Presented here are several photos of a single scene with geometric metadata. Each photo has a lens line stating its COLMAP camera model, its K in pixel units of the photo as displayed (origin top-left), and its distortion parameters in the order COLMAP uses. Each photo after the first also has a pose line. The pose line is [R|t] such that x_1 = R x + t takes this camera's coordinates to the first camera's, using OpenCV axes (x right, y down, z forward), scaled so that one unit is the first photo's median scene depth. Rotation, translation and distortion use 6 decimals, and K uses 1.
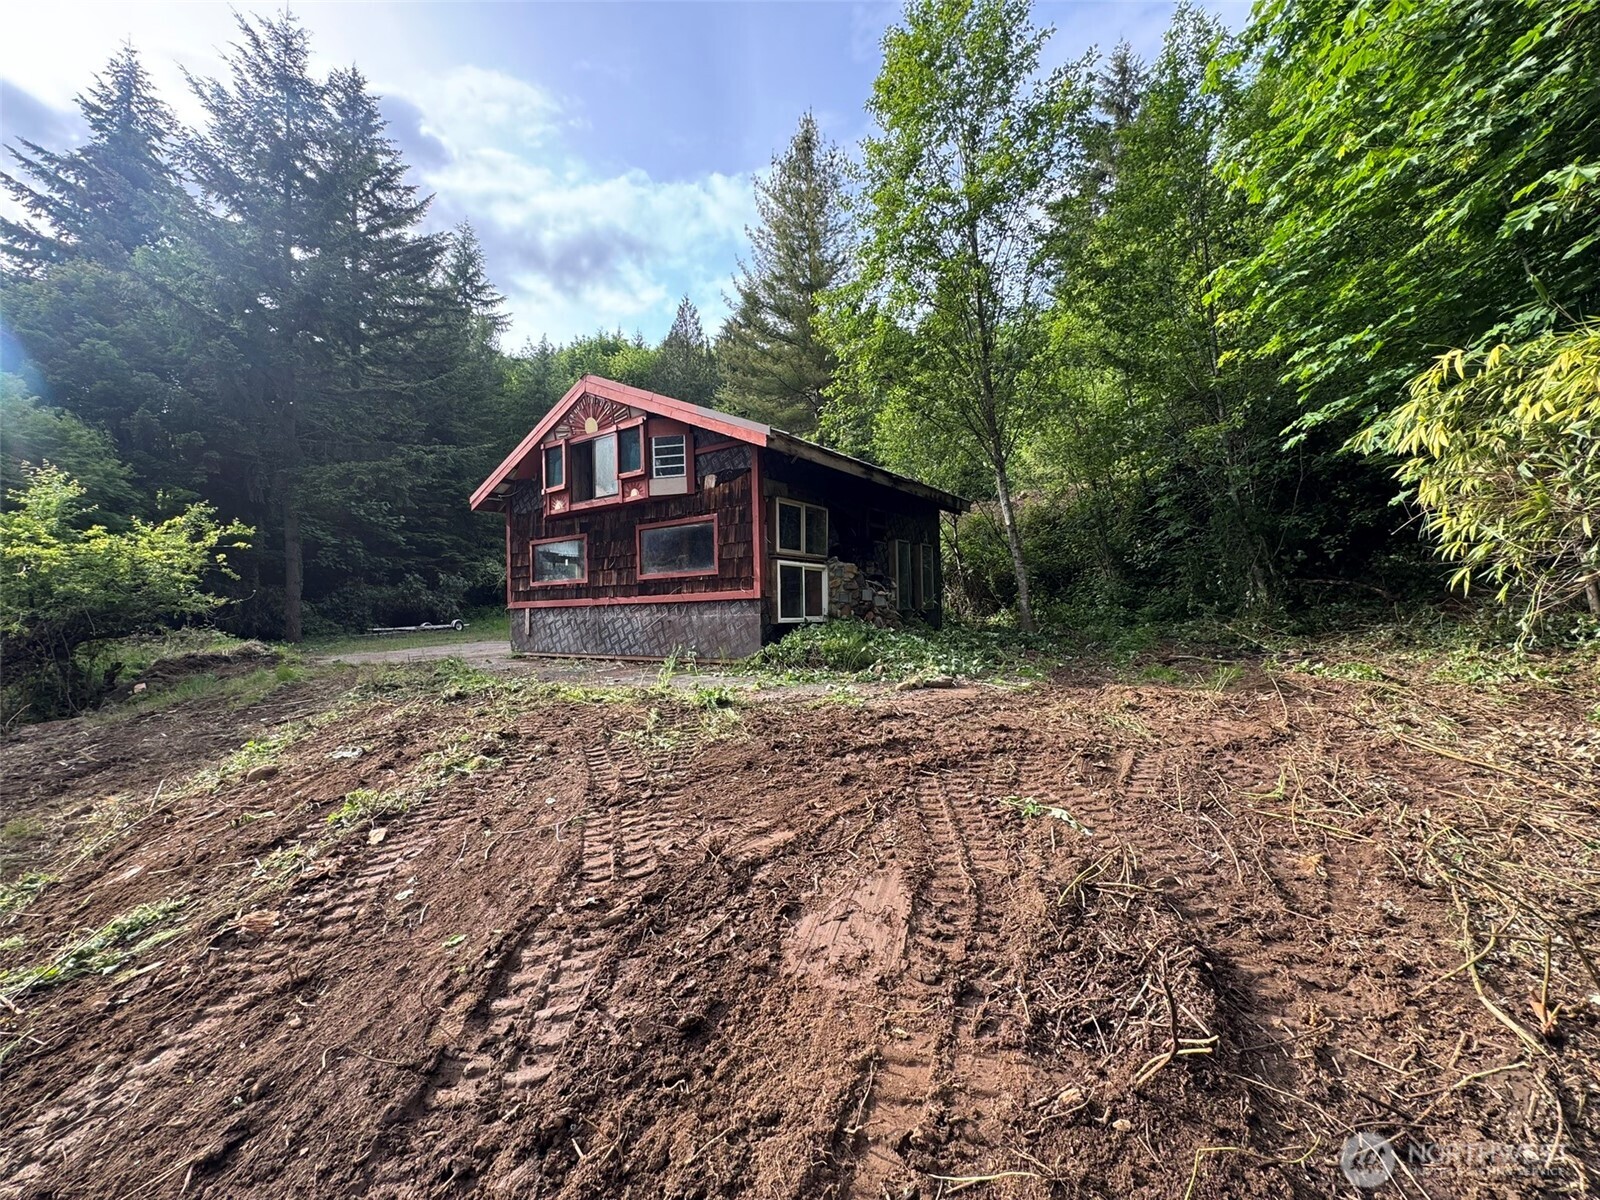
lens RADIAL K [[639.5, 0, 801.7], [0, 639.5, 590.4], [0, 0, 1]] dist [0.001480, -0.000203]
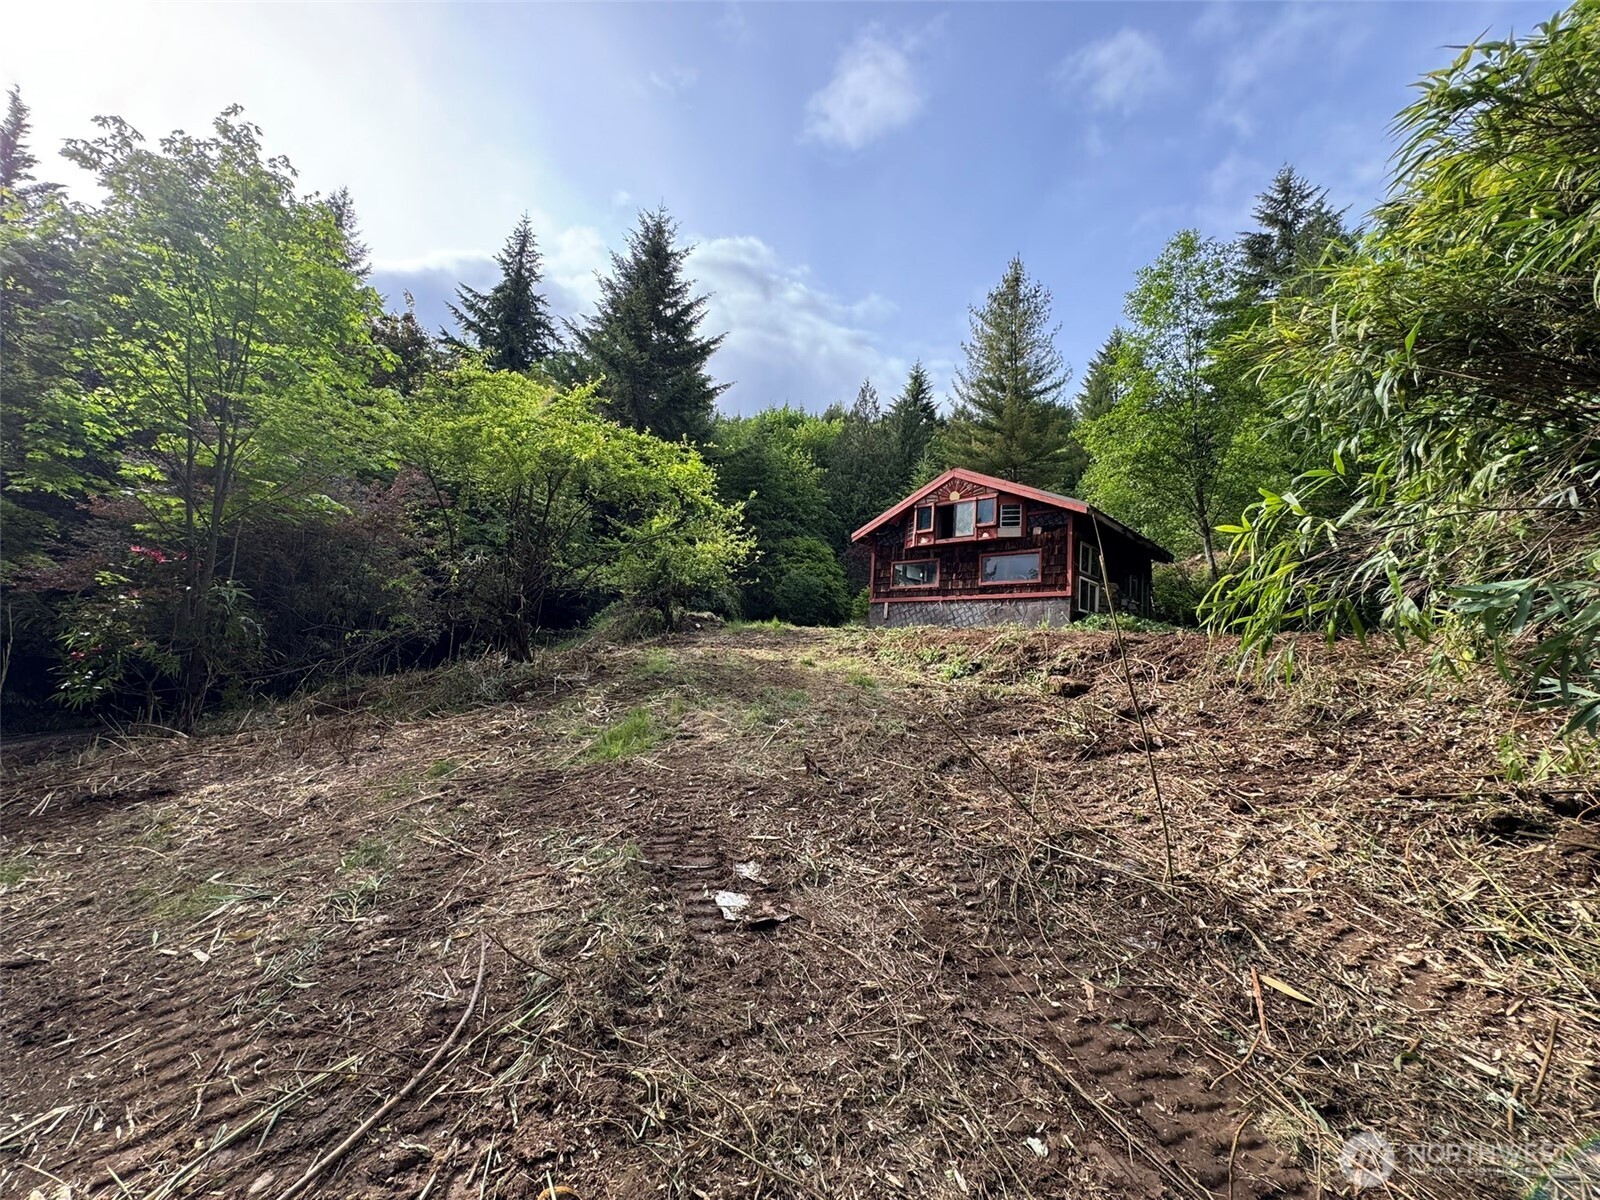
lens RADIAL K [[639.5, 0, 799.1], [0, 639.5, 593.1], [0, 0, 1]] dist [0.001480, -0.000203]
pose [[0.983102, 0.068035, -0.169945, -0.456900], [-0.082756, 0.993265, -0.081090, 0.191021], [0.163284, 0.093784, 0.982111, -0.796231]]
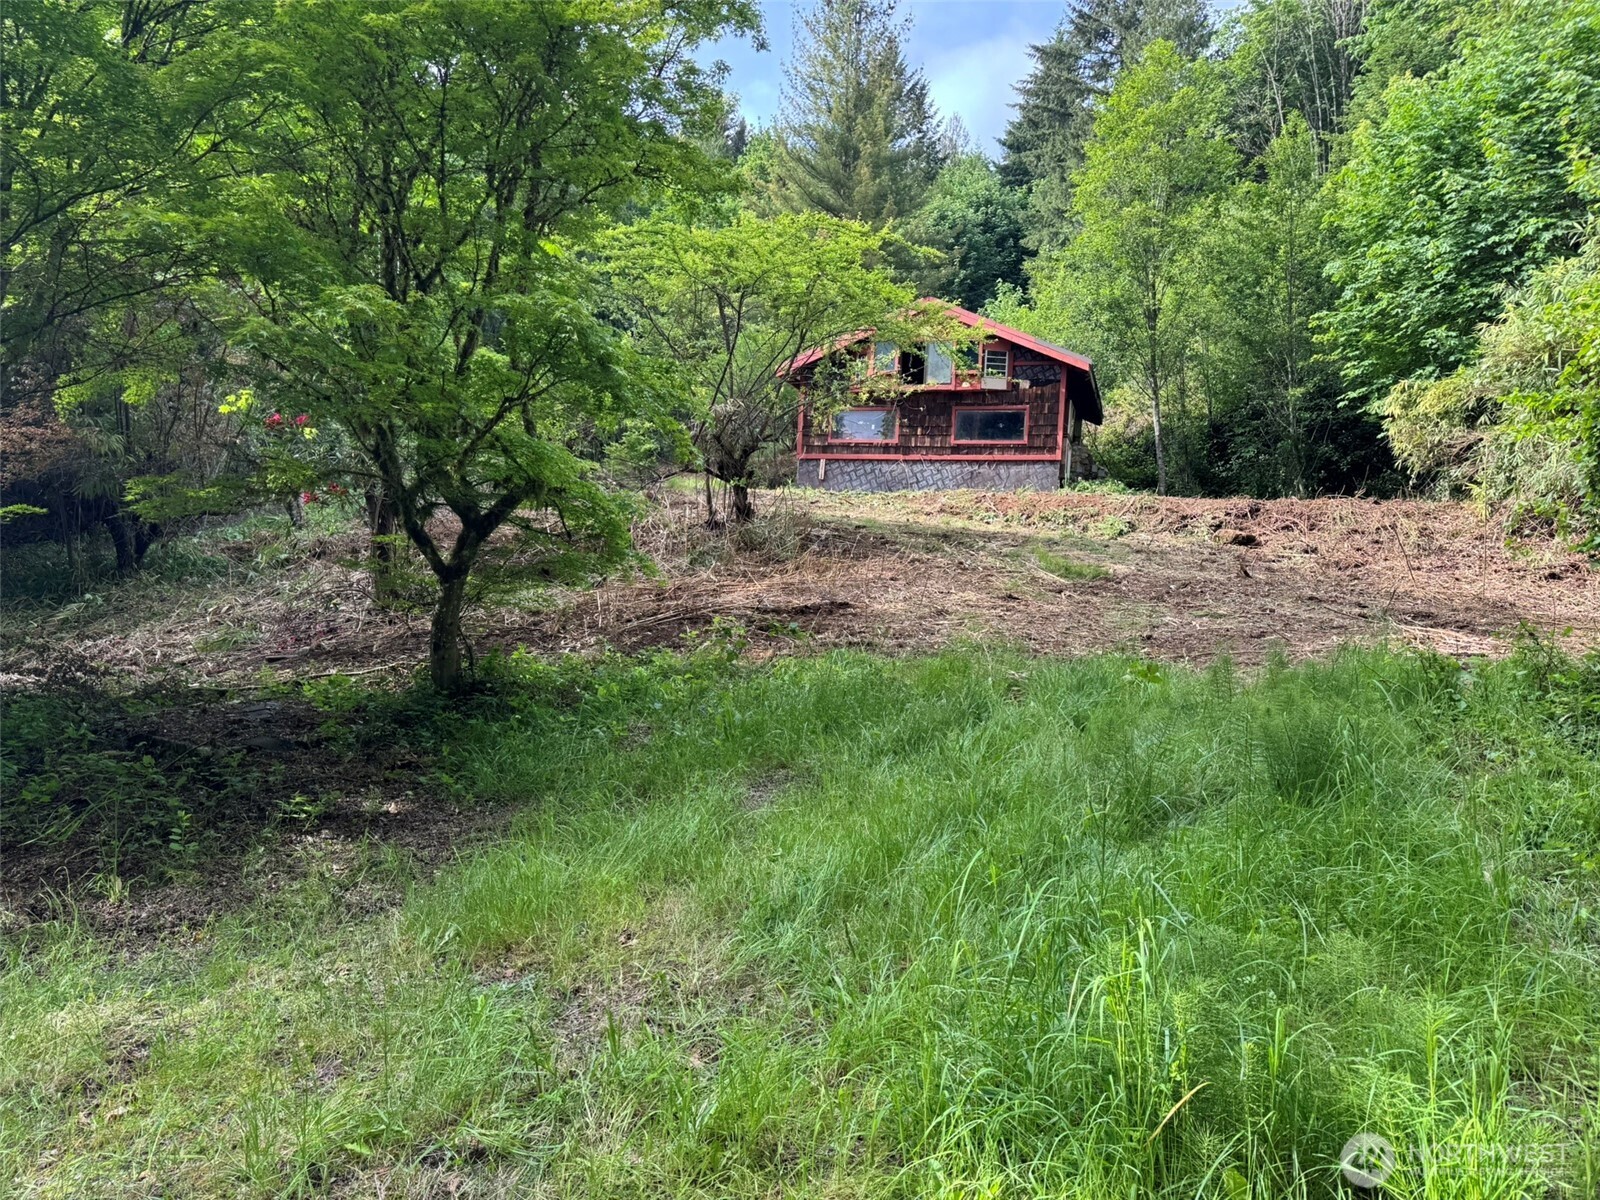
lens RADIAL K [[1131.3, 0, 797.7], [0, 1131.3, 605.3], [0, 0, 1]] dist [0.042870, 0.000010]
pose [[0.950011, 0.065685, 0.305230, -1.415651], [-0.078186, 0.996520, 0.028898, 0.317872], [-0.302270, -0.051318, 0.951840, -1.439427]]
